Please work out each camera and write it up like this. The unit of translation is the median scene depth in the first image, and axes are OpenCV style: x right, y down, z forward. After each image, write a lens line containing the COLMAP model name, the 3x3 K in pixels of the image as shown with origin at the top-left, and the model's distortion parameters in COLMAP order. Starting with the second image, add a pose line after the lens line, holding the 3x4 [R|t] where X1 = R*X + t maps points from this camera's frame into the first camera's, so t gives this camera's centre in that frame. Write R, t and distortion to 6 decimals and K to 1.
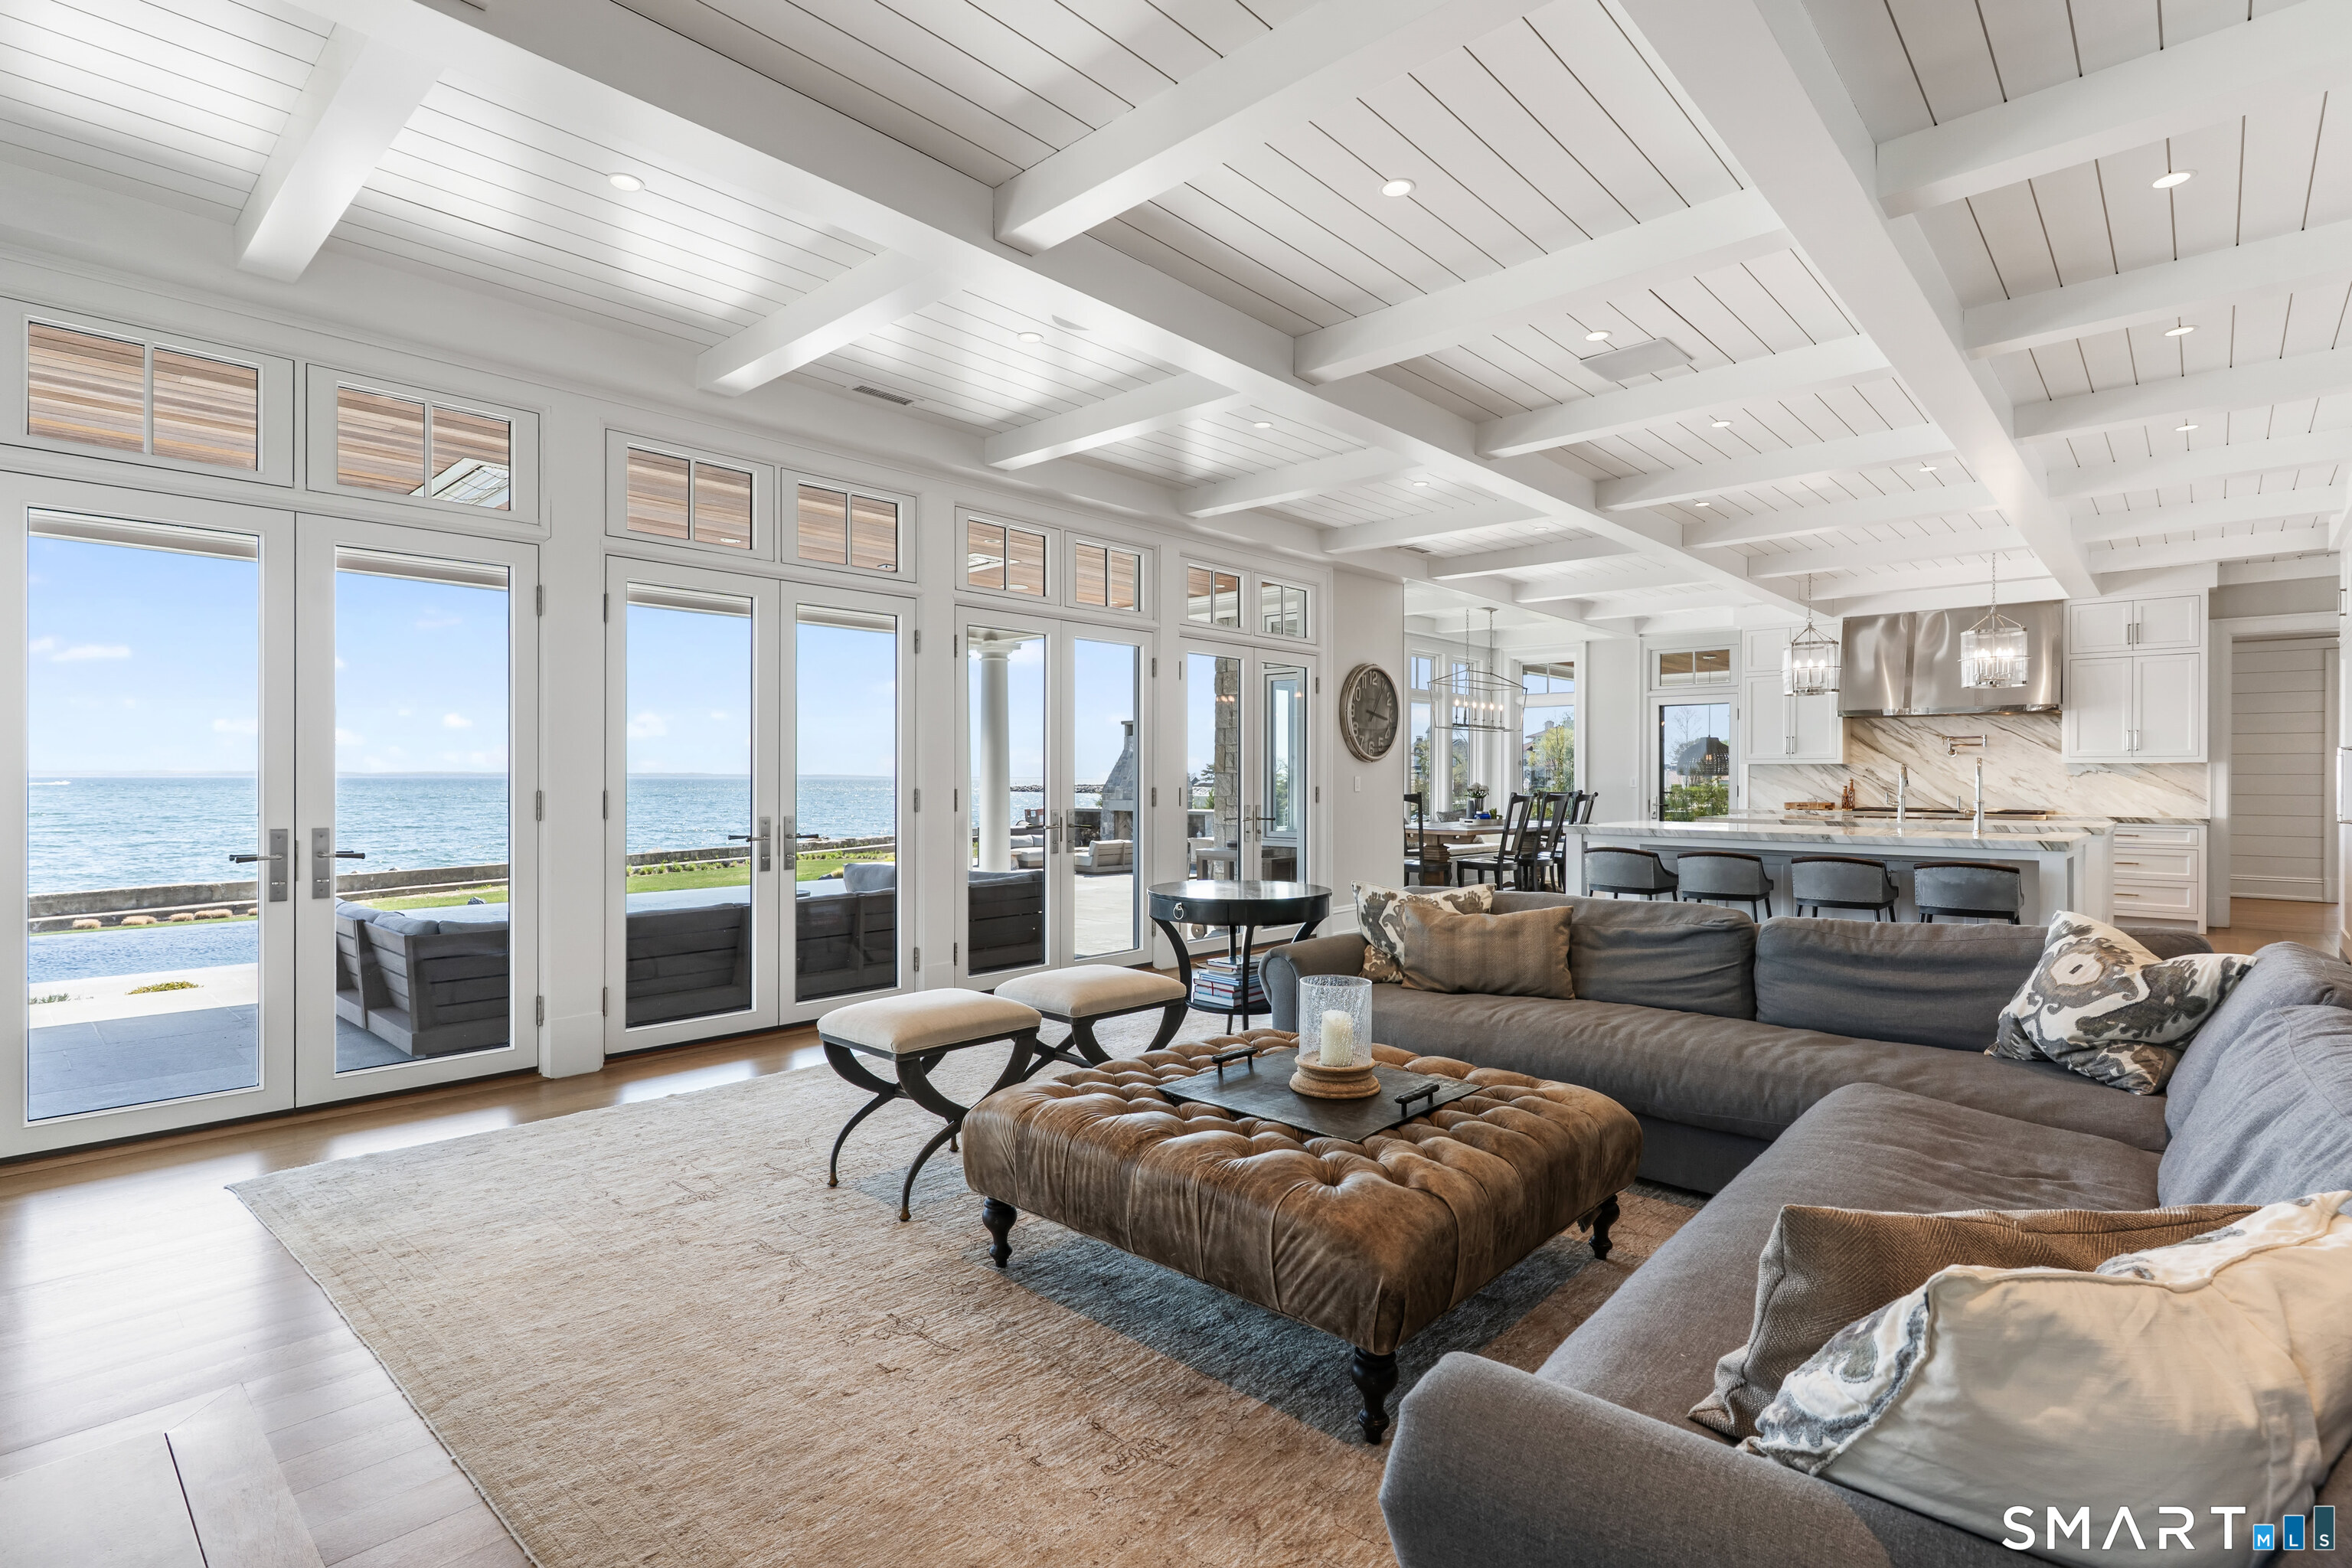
lens RADIAL K [[1116.3, 0, 1176.0], [0, 1116.3, 784.0], [0, 0, 1]] dist [0.001405, -0.000008]
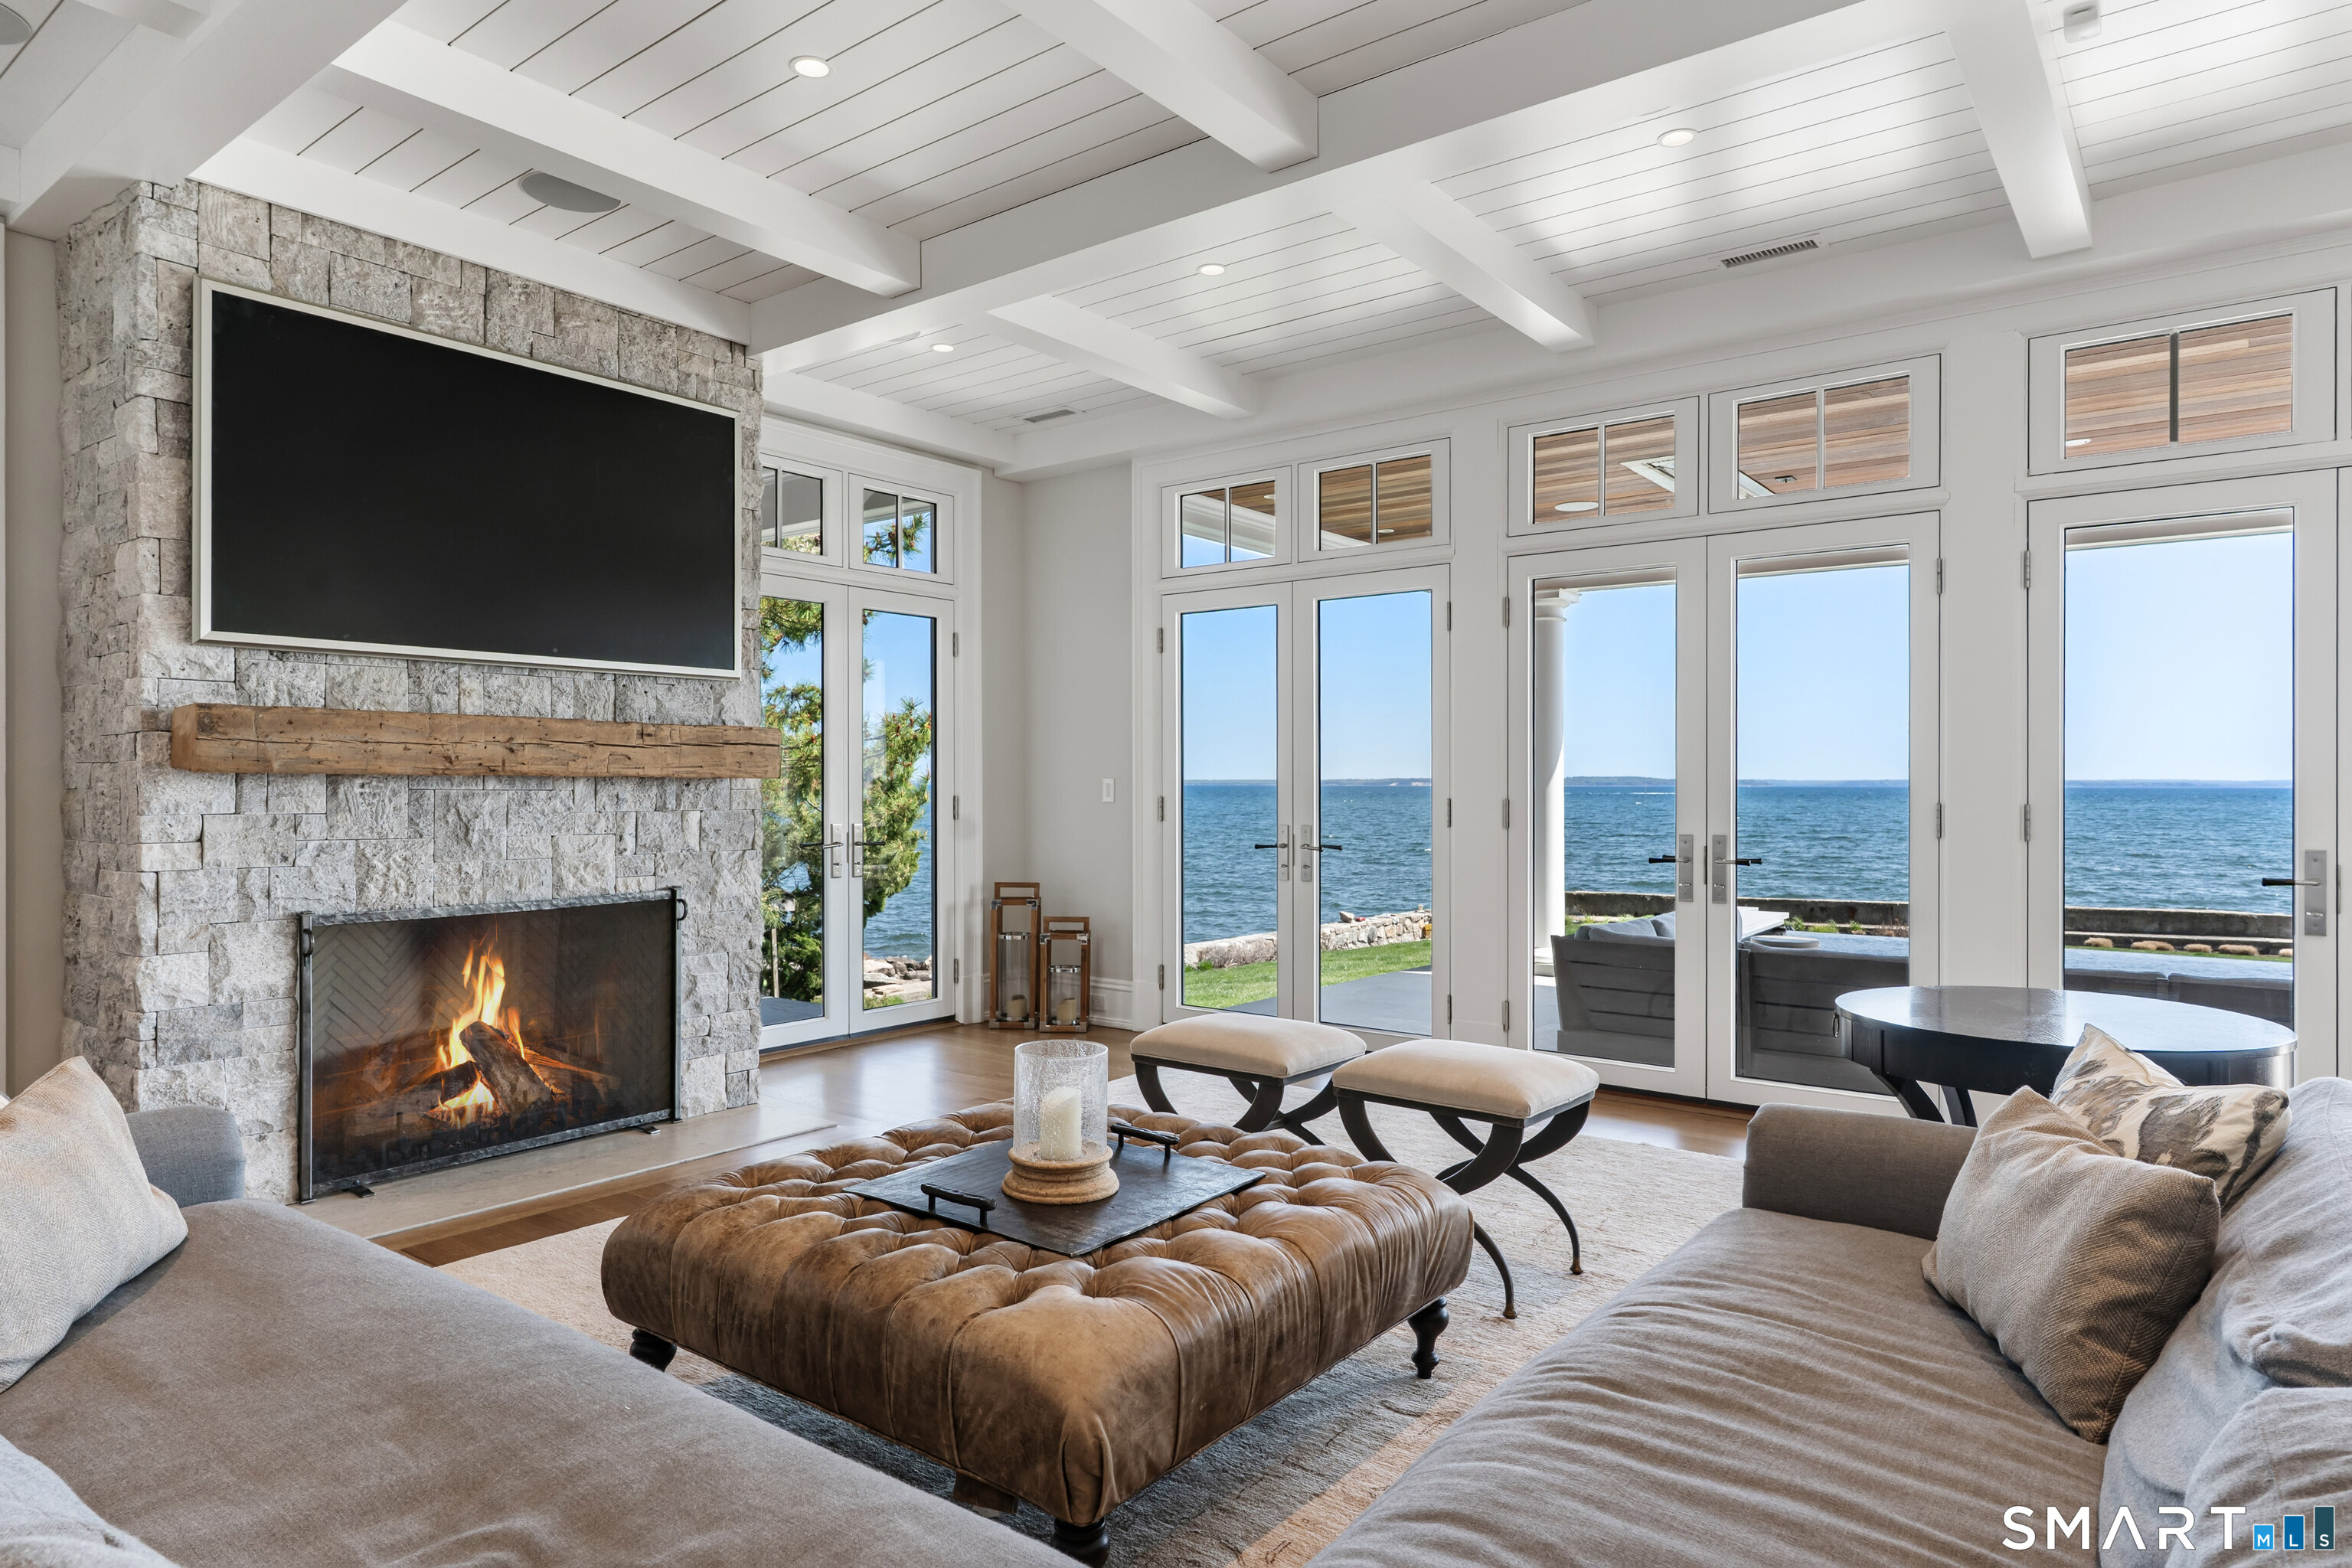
lens RADIAL K [[1379.7, 0, 1176.0], [0, 1379.7, 784.0], [0, 0, 1]] dist [0.004819, 0.000804]
pose [[0.091007, -0.006534, -0.995829, 0.577439], [-0.002975, 0.999972, -0.006833, 0.001776], [0.995846, 0.003585, 0.090985, 0.527711]]
